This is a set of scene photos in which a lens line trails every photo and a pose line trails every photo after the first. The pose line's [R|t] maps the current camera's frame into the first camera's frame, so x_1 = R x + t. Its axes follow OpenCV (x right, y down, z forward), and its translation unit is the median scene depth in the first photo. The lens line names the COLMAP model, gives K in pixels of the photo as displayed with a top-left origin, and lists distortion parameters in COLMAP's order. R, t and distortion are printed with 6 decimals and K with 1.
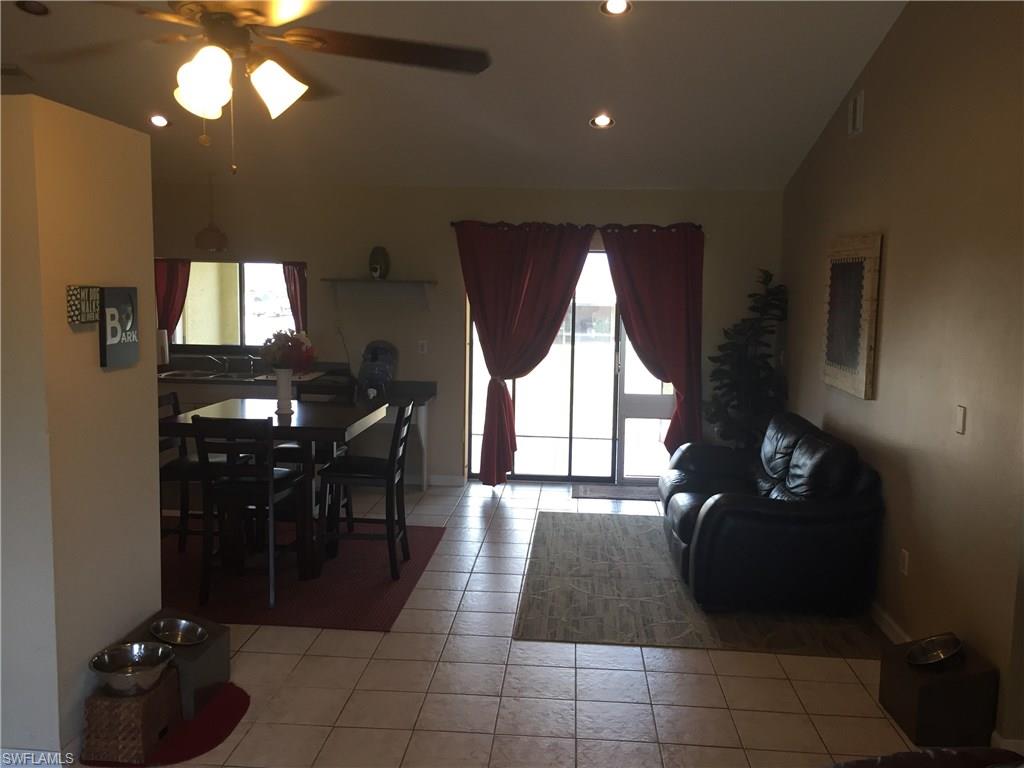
lens RADIAL K [[874.5, 0, 513.9], [0, 874.5, 389.3], [0, 0, 1]] dist [0.075002, -0.107616]
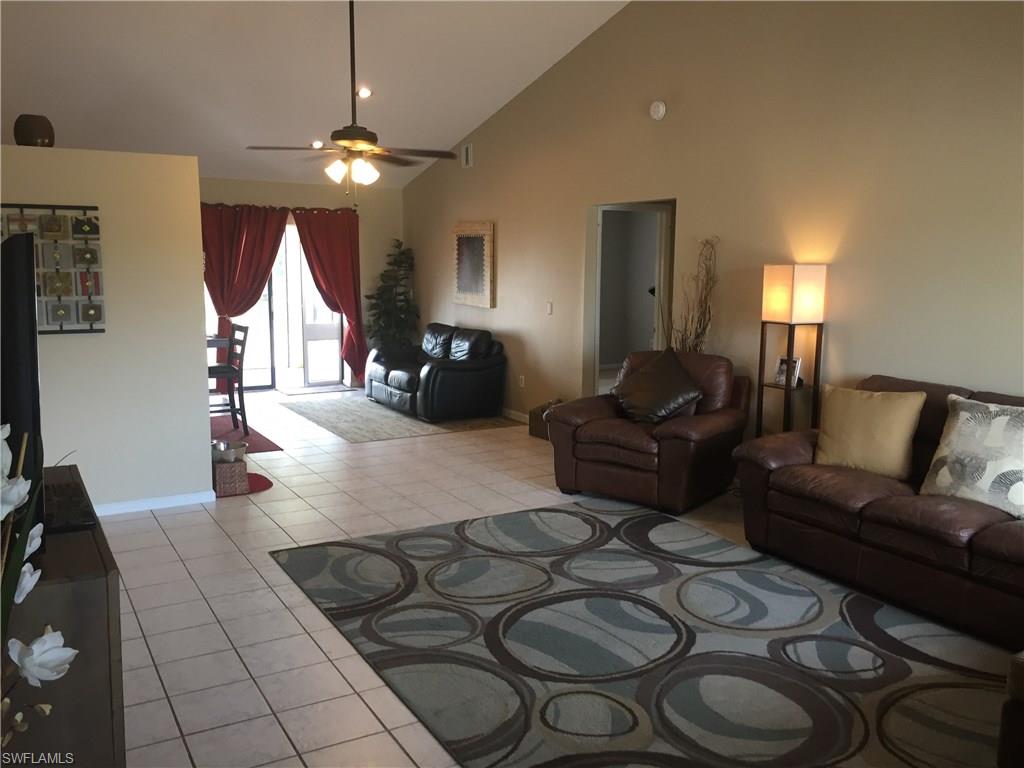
lens RADIAL K [[874.5, 0, 512.5], [0, 874.5, 387.2], [0, 0, 1]] dist [0.075002, -0.107616]
pose [[0.823521, -0.095730, 0.559151, -0.464922], [0.073694, 0.995360, 0.061875, 0.048933], [-0.562479, -0.009749, 0.826754, -0.440613]]
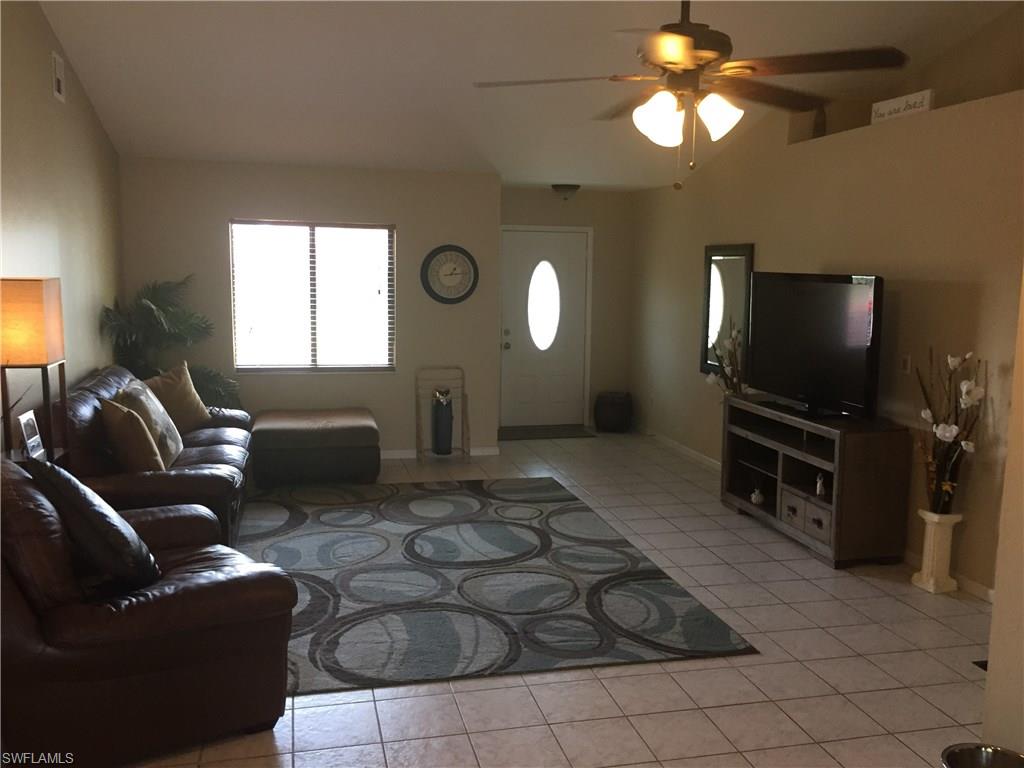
lens RADIAL K [[874.5, 0, 514.1], [0, 874.5, 393.0], [0, 0, 1]] dist [0.075002, -0.107616]
pose [[-0.947435, 0.011200, -0.319752, 0.101349], [-0.071192, 0.966953, 0.244812, -0.083372], [0.311927, 0.254707, -0.915328, 0.709902]]
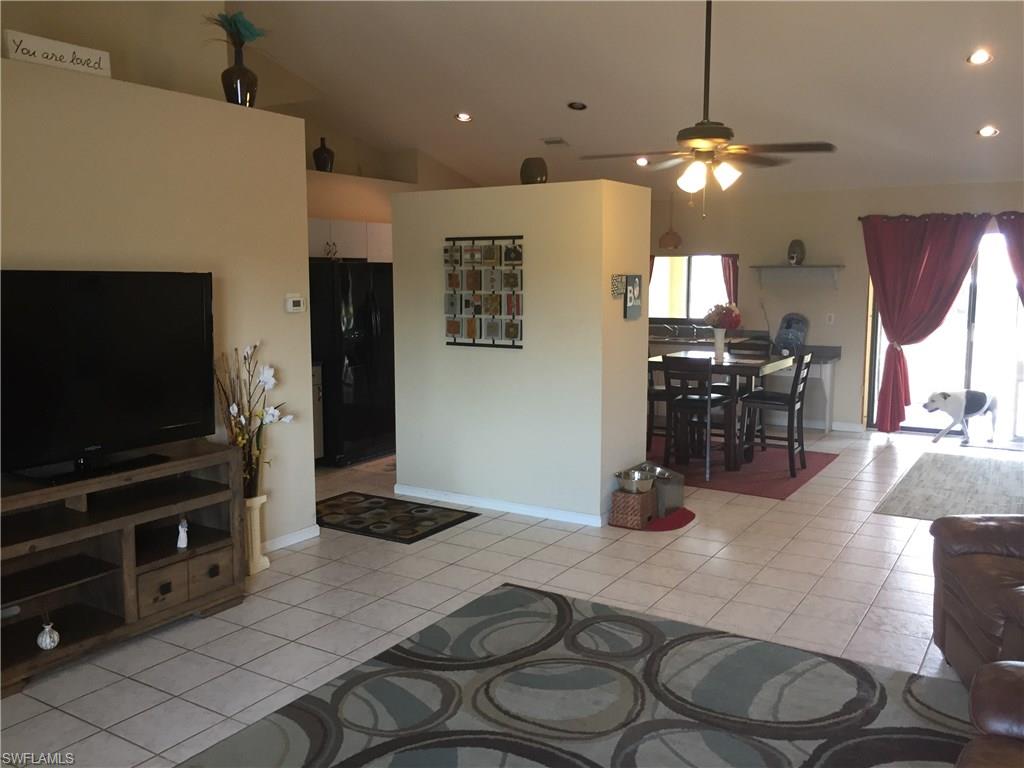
lens RADIAL K [[874.5, 0, 511.3], [0, 874.5, 388.3], [0, 0, 1]] dist [0.075002, -0.107616]
pose [[0.885747, 0.038606, -0.462561, 0.085008], [-0.032819, 0.999250, 0.020554, 0.043584], [0.463007, -0.003025, 0.886349, -0.350761]]
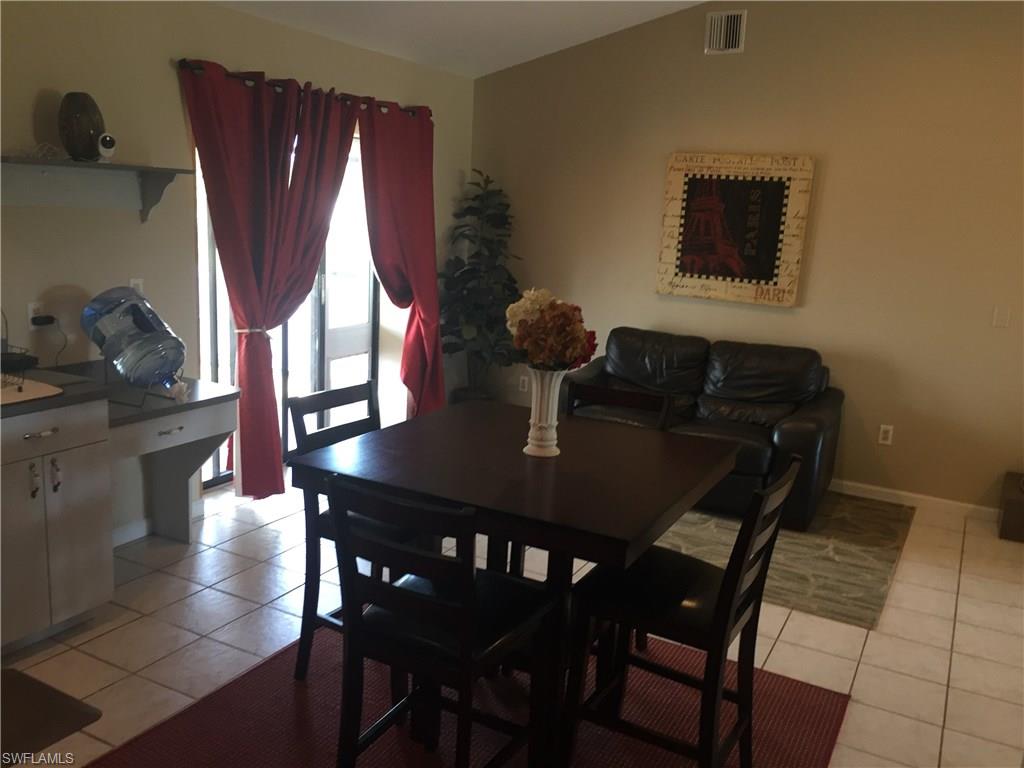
lens RADIAL K [[874.5, 0, 512.6], [0, 874.5, 387.2], [0, 0, 1]] dist [0.075002, -0.107616]
pose [[0.405645, -0.188325, 0.894419, -0.550893], [0.061263, 0.981945, 0.178970, -0.079458], [-0.911975, -0.017803, 0.409859, 0.611831]]
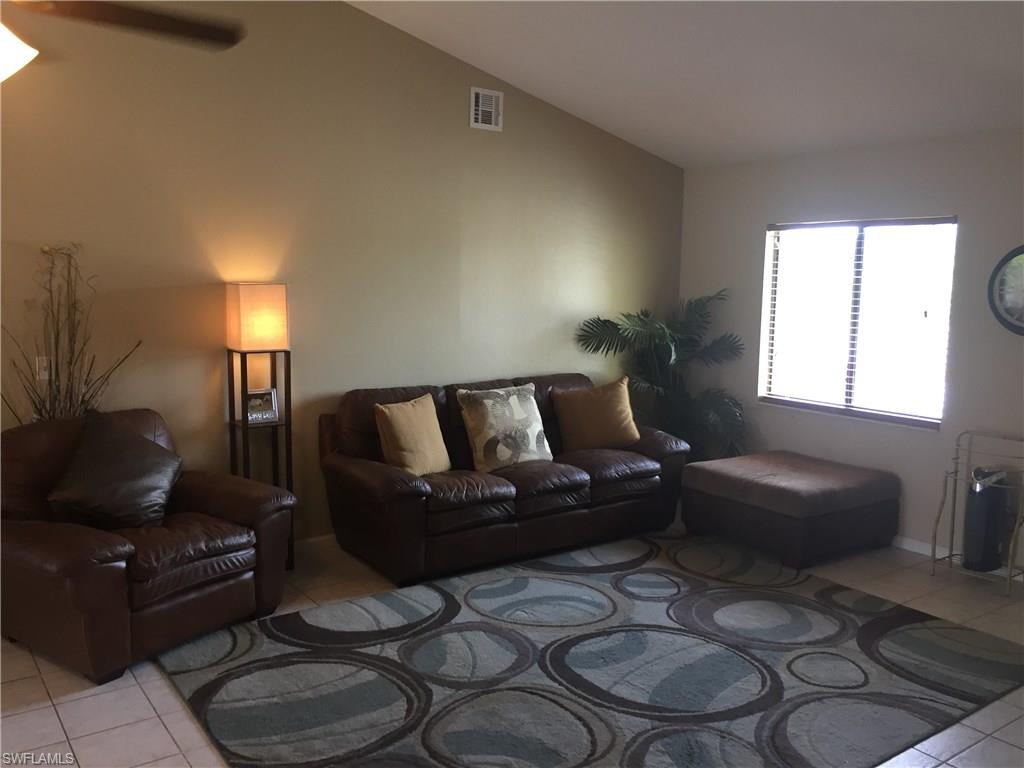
lens RADIAL K [[874.5, 0, 506.4], [0, 874.5, 388.5], [0, 0, 1]] dist [0.075002, -0.107616]
pose [[-0.639574, -0.123026, 0.758822, -0.457021], [0.065899, 0.974703, 0.213569, -0.049796], [-0.765900, 0.186598, -0.615287, 0.384587]]
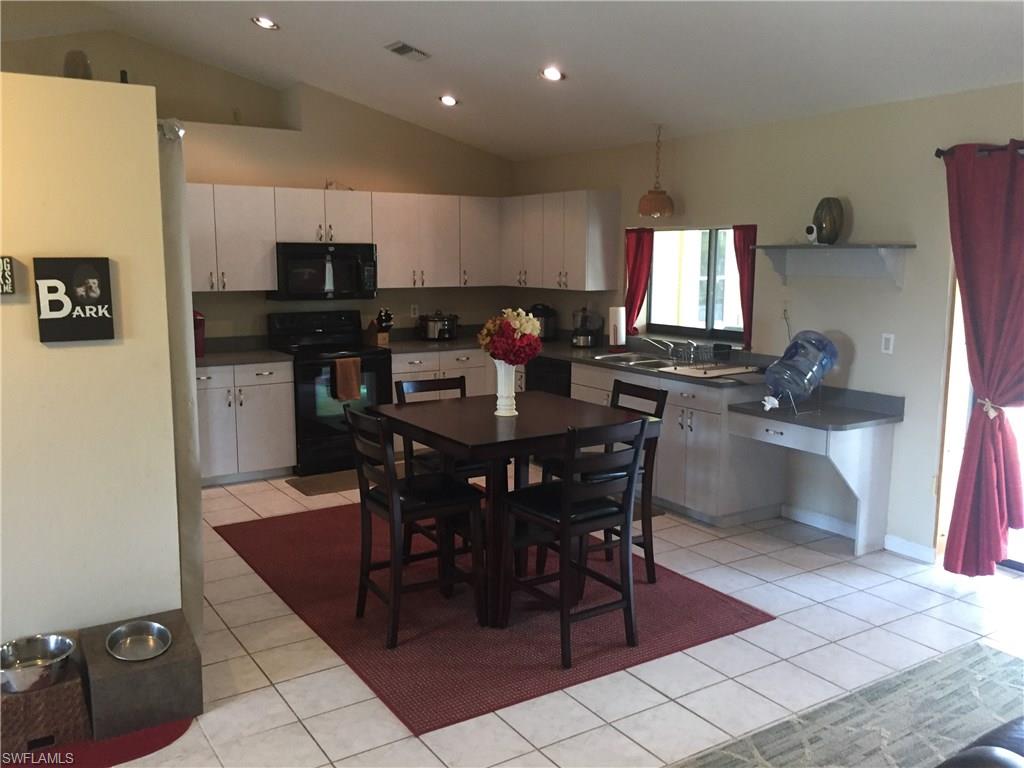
lens RADIAL K [[874.5, 0, 510.5], [0, 874.5, 382.8], [0, 0, 1]] dist [0.075002, -0.107616]
pose [[0.598814, 0.097965, -0.794874, 0.285574], [-0.082707, 0.994748, 0.060291, -0.038328], [0.796606, 0.029638, 0.603772, 0.395231]]
